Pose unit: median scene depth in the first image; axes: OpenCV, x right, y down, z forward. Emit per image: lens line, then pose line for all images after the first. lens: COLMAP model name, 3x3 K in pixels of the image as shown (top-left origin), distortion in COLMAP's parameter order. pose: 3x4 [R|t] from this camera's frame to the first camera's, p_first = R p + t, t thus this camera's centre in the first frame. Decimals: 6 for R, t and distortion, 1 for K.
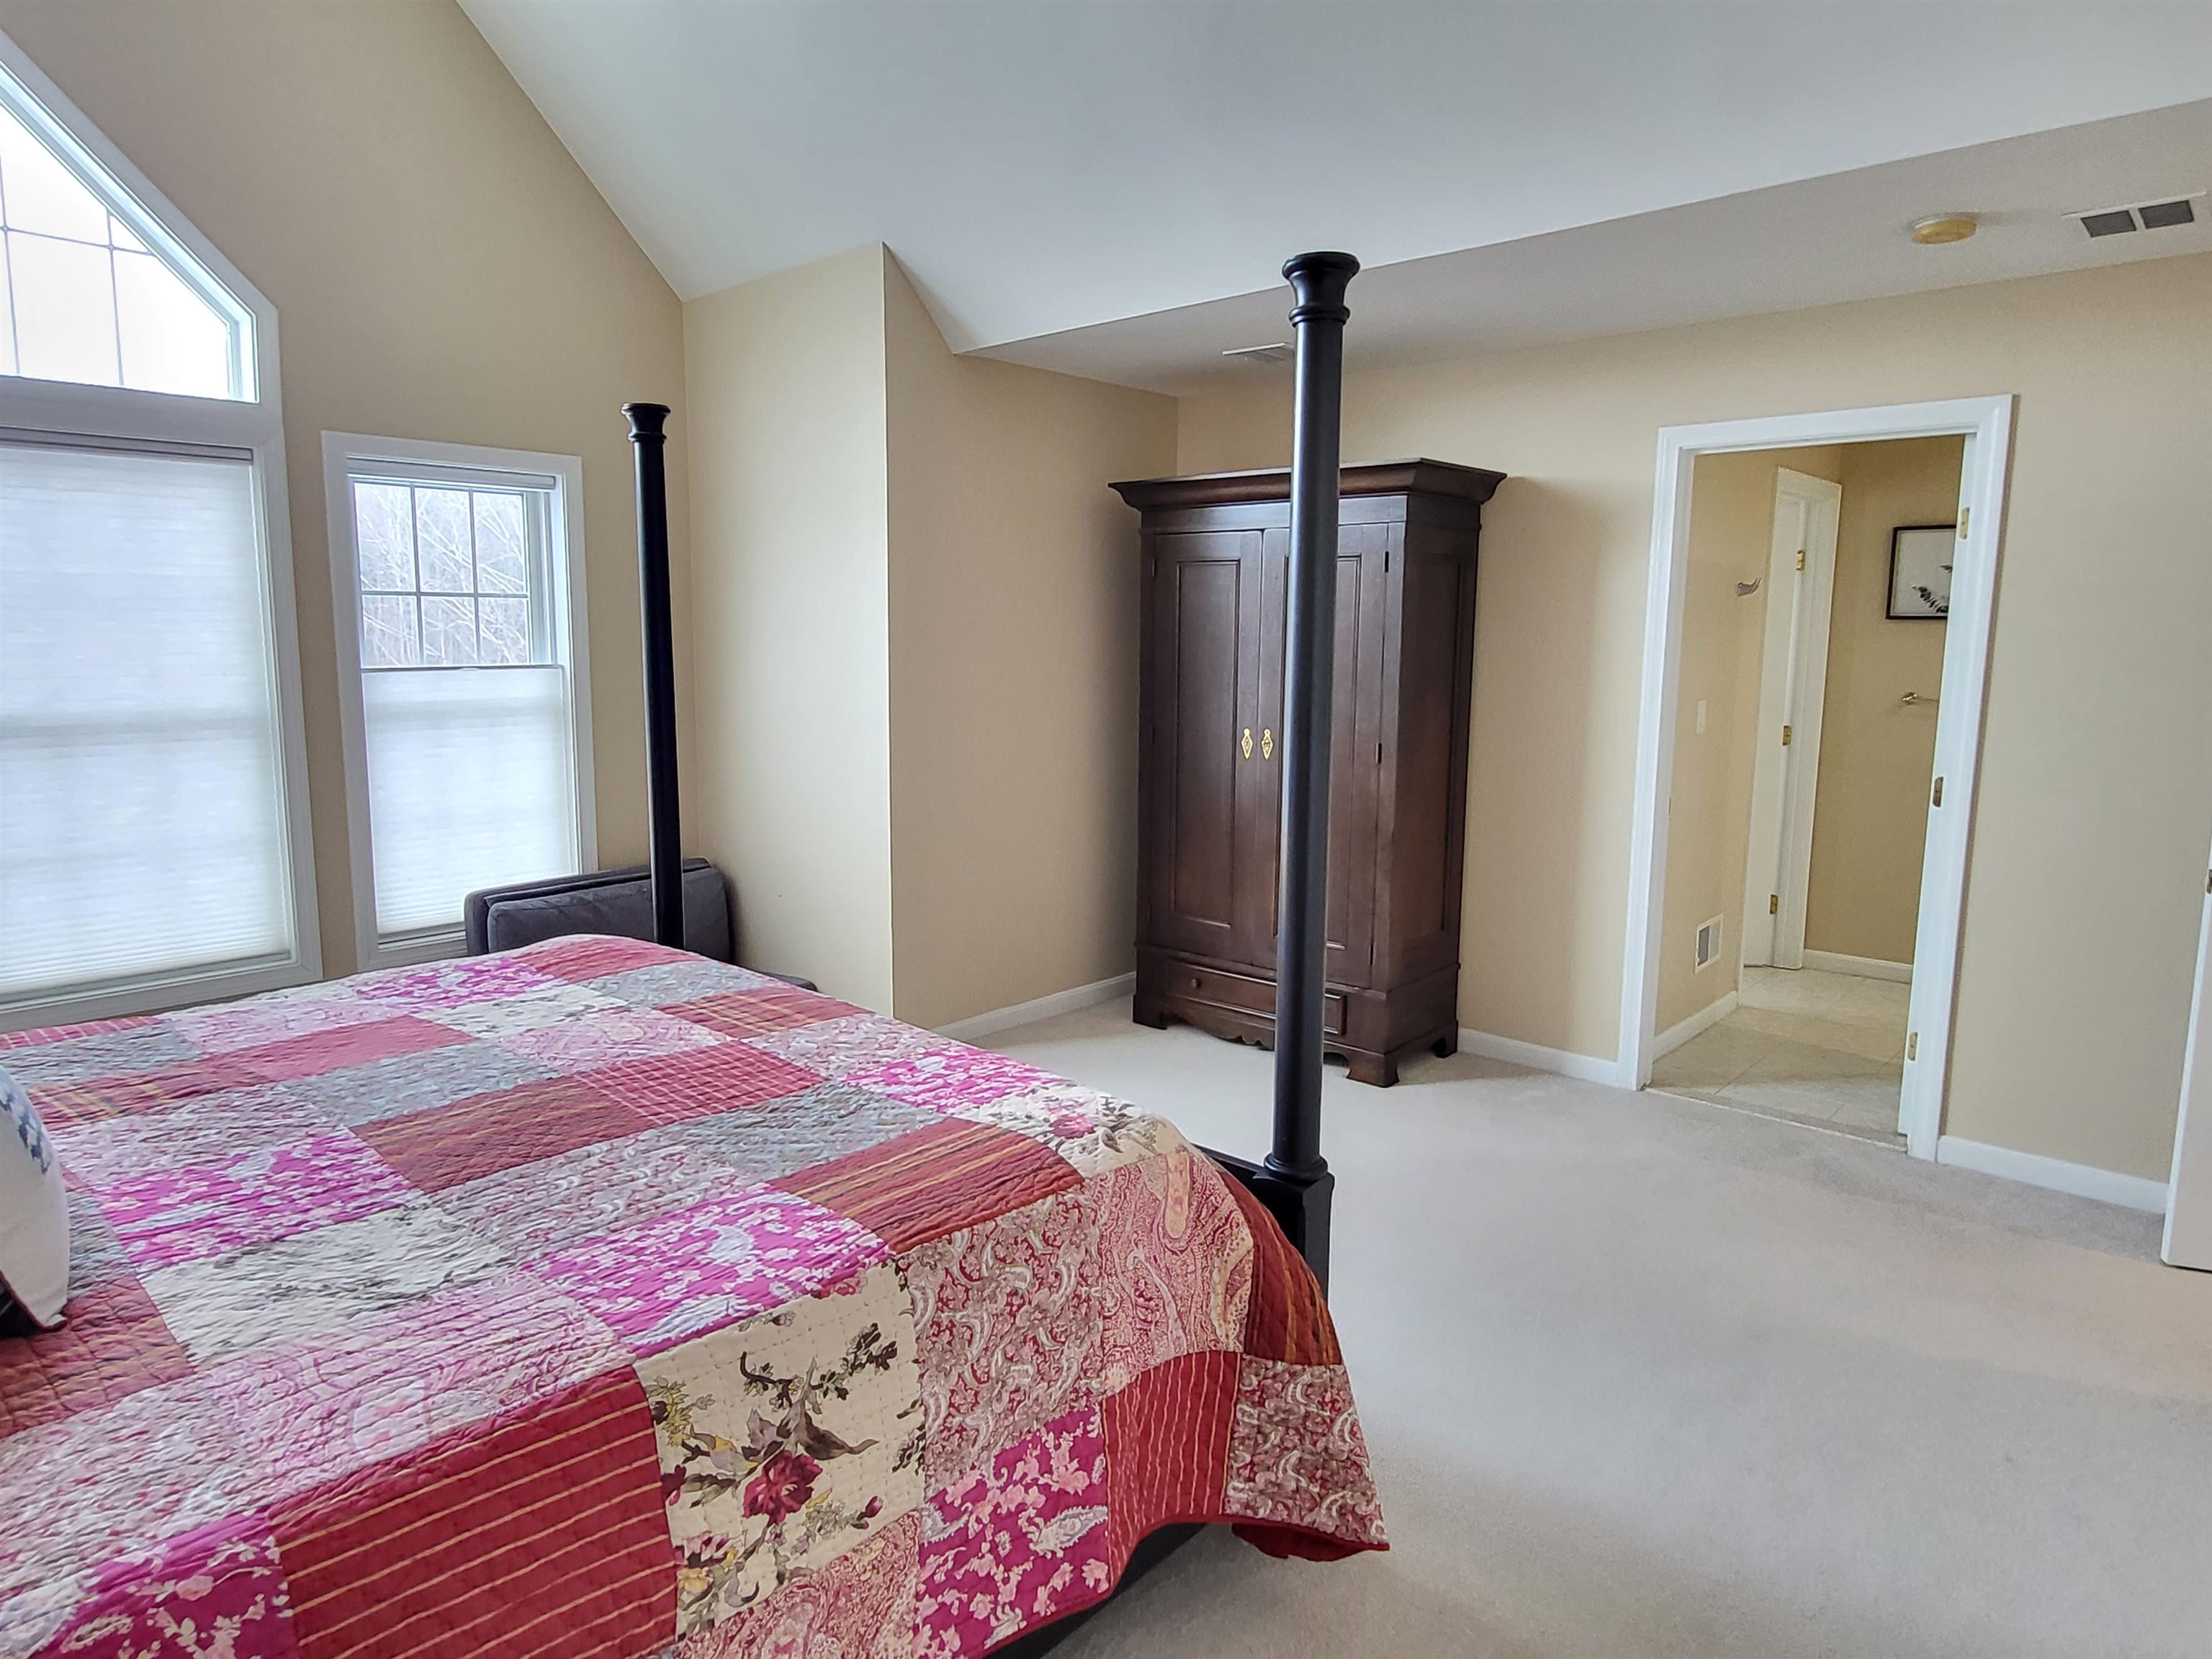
lens RADIAL K [[1356.9, 0, 1090.1], [0, 1356.9, 813.8], [0, 0, 1]] dist [-0.010082, 0.003520]
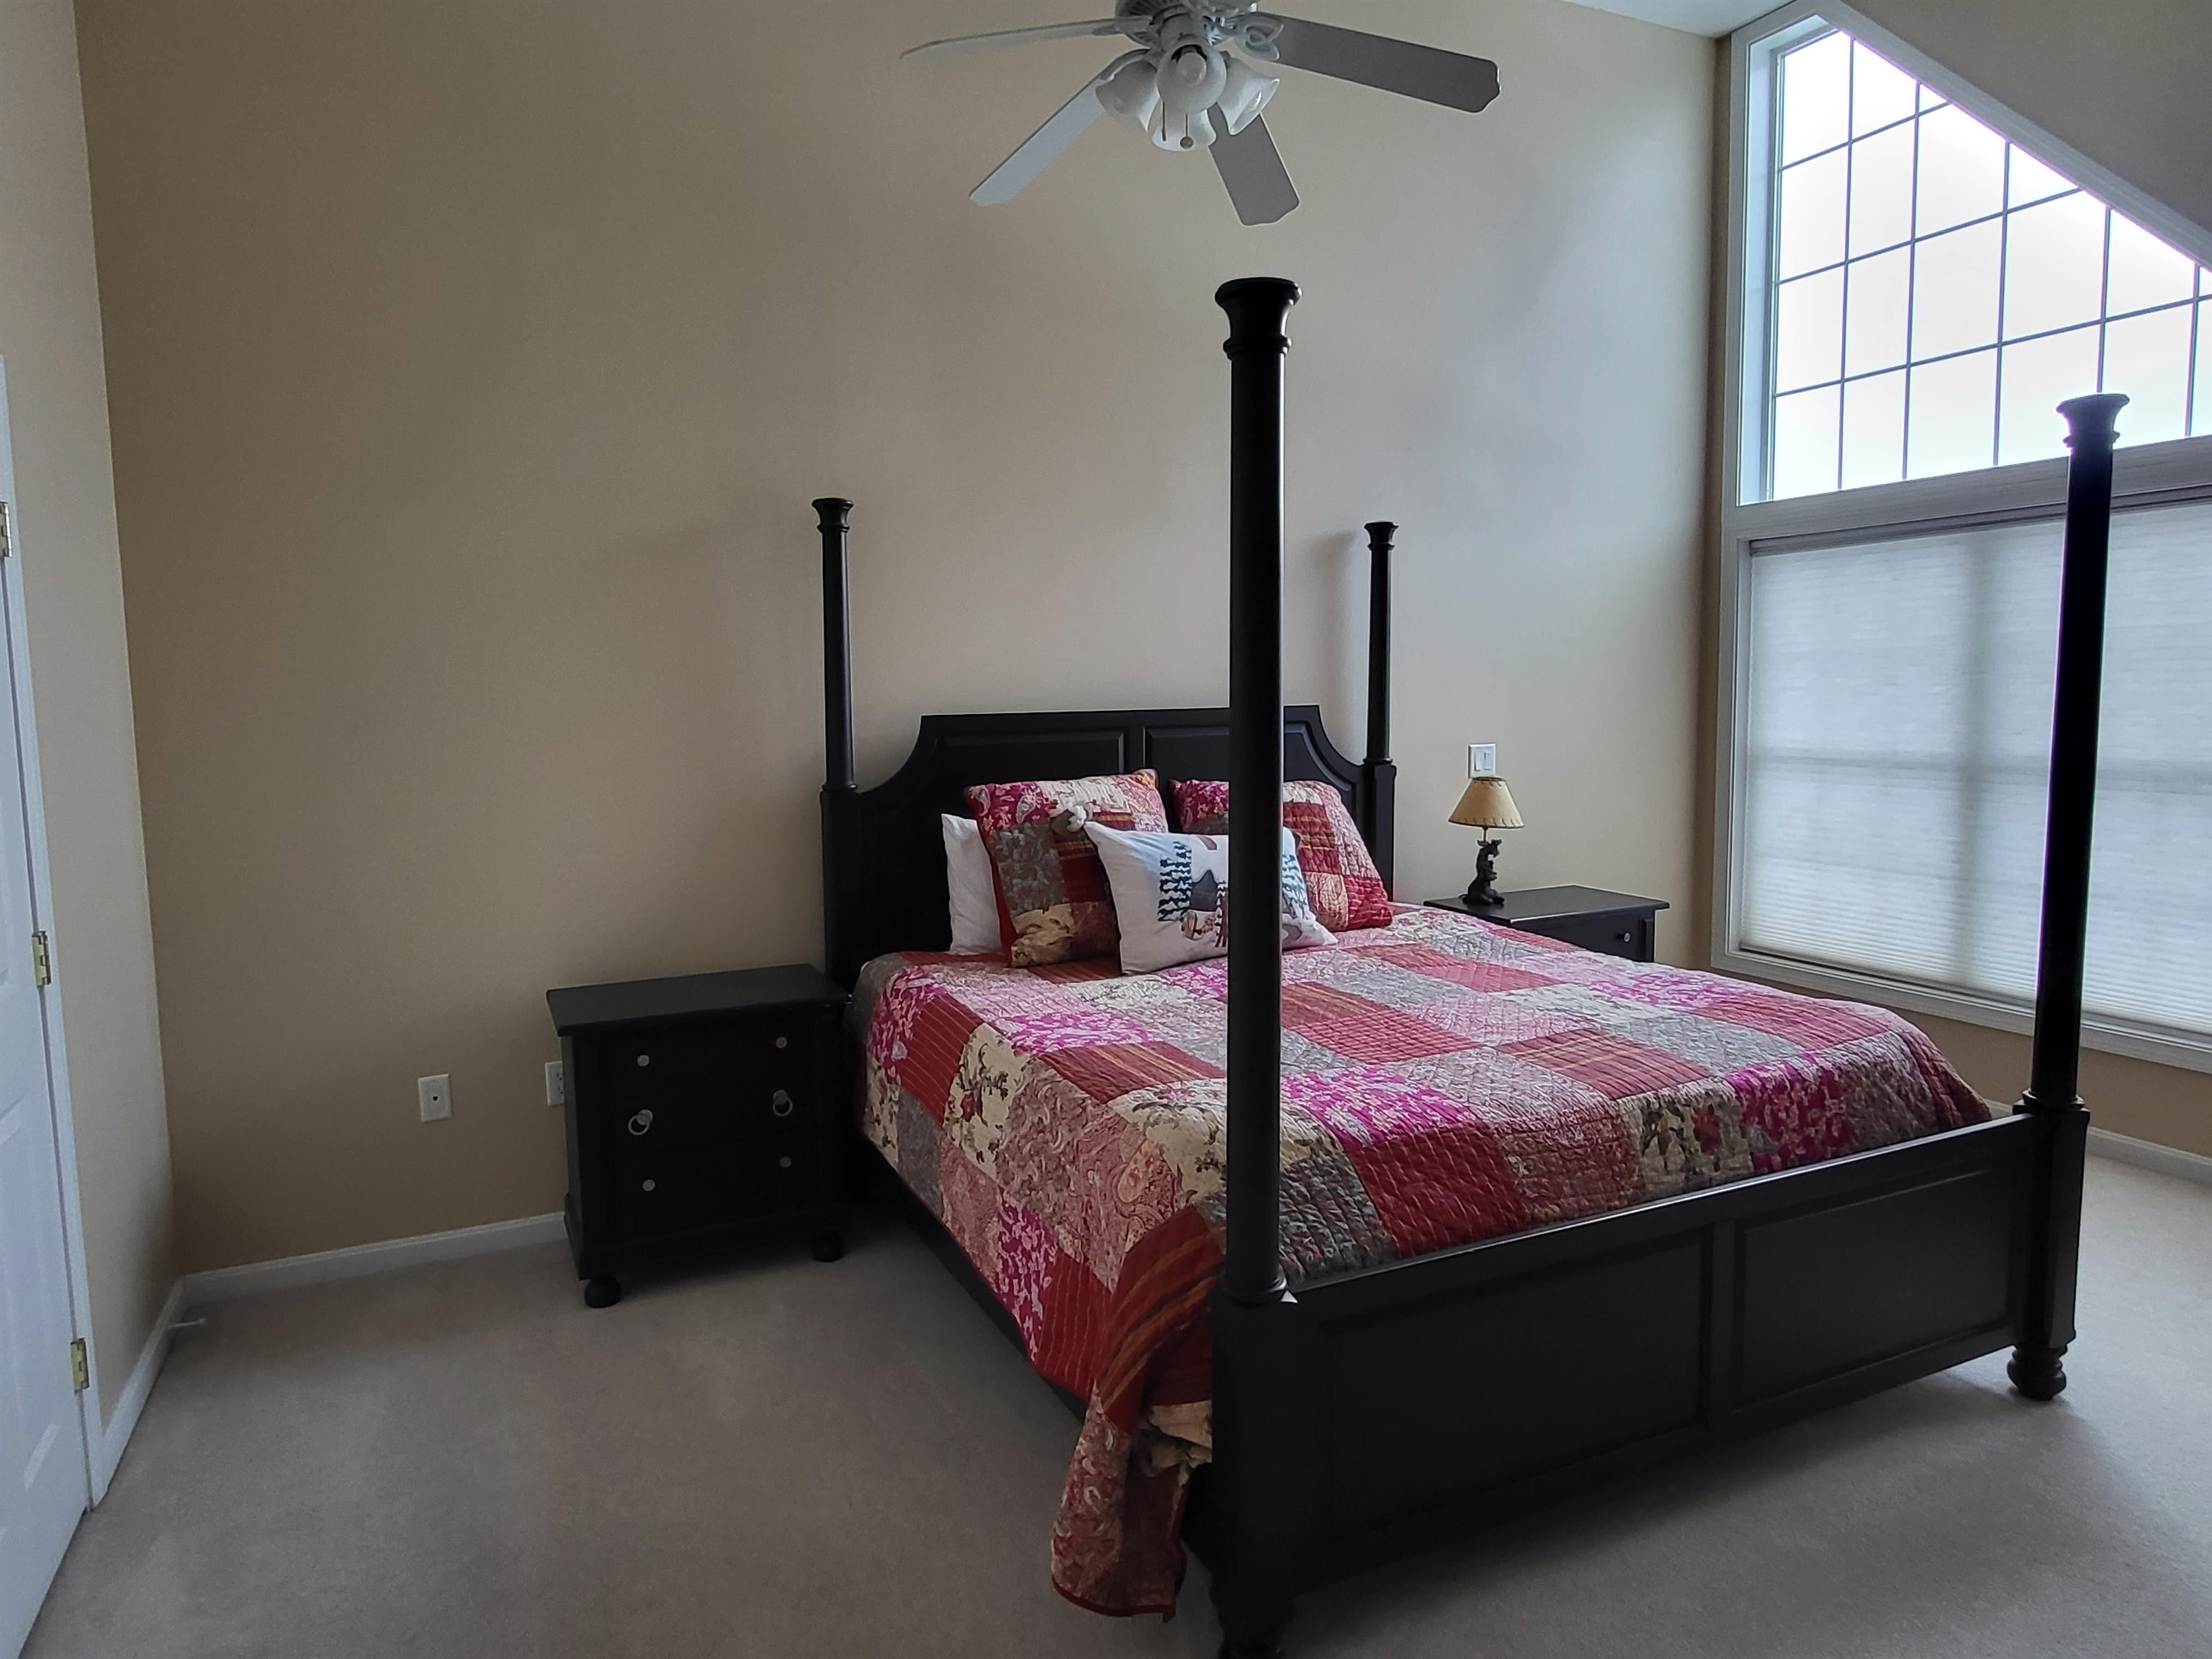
lens RADIAL K [[1356.9, 0, 1094.6], [0, 1356.9, 836.4], [0, 0, 1]] dist [-0.010082, 0.003520]
pose [[-0.377323, 0.099659, -0.920704, 1.136658], [-0.118983, 0.980736, 0.154918, -0.183188], [0.918407, 0.168002, -0.358196, 1.348100]]
